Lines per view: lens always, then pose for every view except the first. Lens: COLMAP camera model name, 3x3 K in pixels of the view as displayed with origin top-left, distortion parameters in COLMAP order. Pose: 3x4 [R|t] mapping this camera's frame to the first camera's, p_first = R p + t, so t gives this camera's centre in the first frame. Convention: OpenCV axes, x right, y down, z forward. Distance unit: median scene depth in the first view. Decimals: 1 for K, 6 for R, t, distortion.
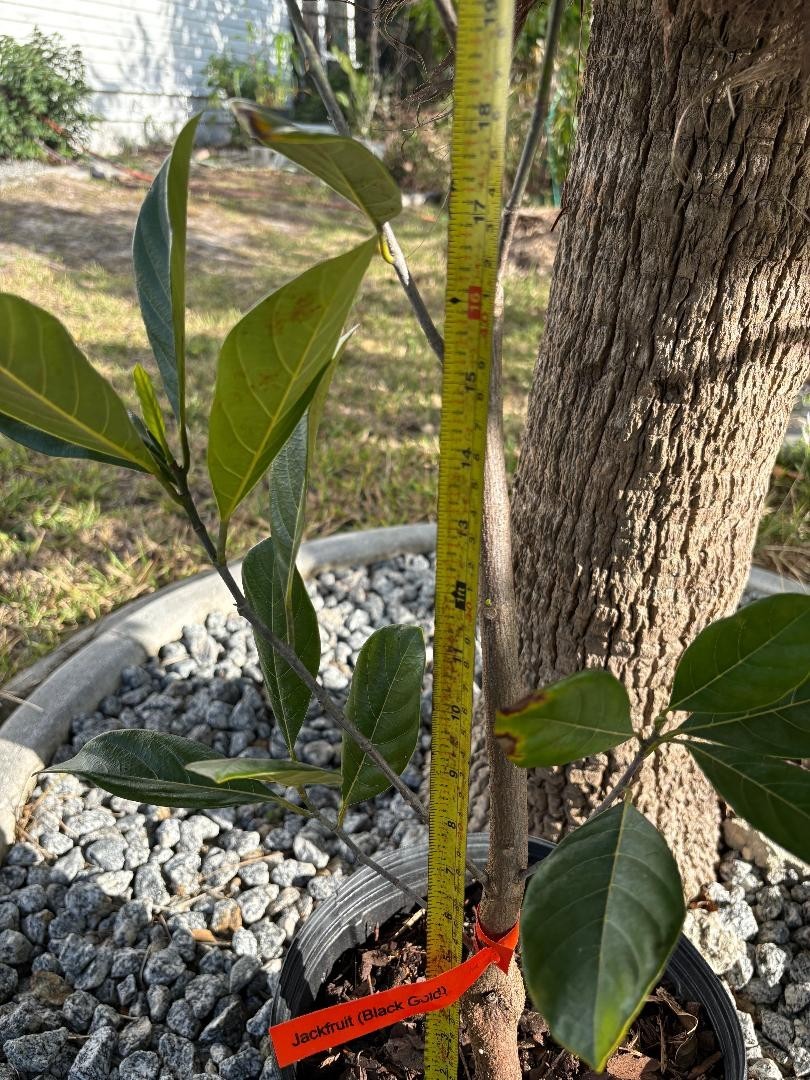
lens RADIAL K [[837.5, 0, 402.5], [0, 837.5, 544.4], [0, 0, 1]] dist [0.037996, -0.058728]
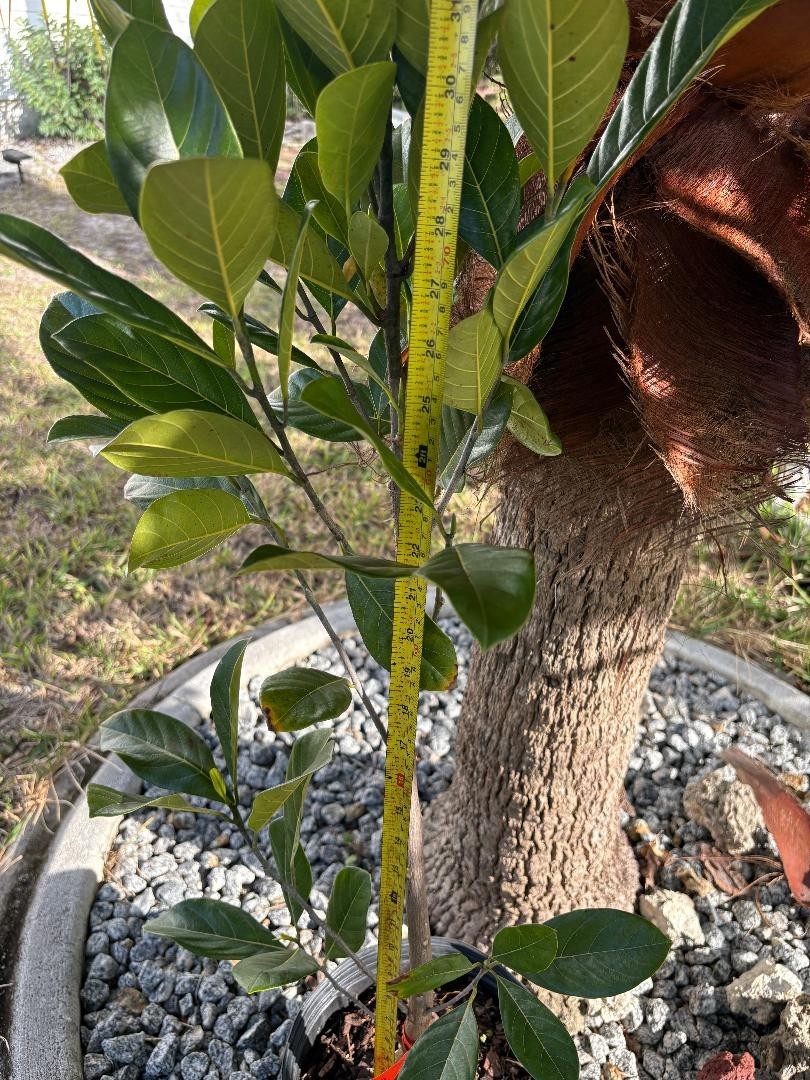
lens RADIAL K [[837.5, 0, 399.4], [0, 837.5, 541.4], [0, 0, 1]] dist [0.037996, -0.058728]
pose [[0.997982, 0.034796, -0.053118, 0.077884], [-0.031393, 0.997481, 0.063607, -0.358393], [0.055198, -0.061811, 0.996560, -0.346500]]
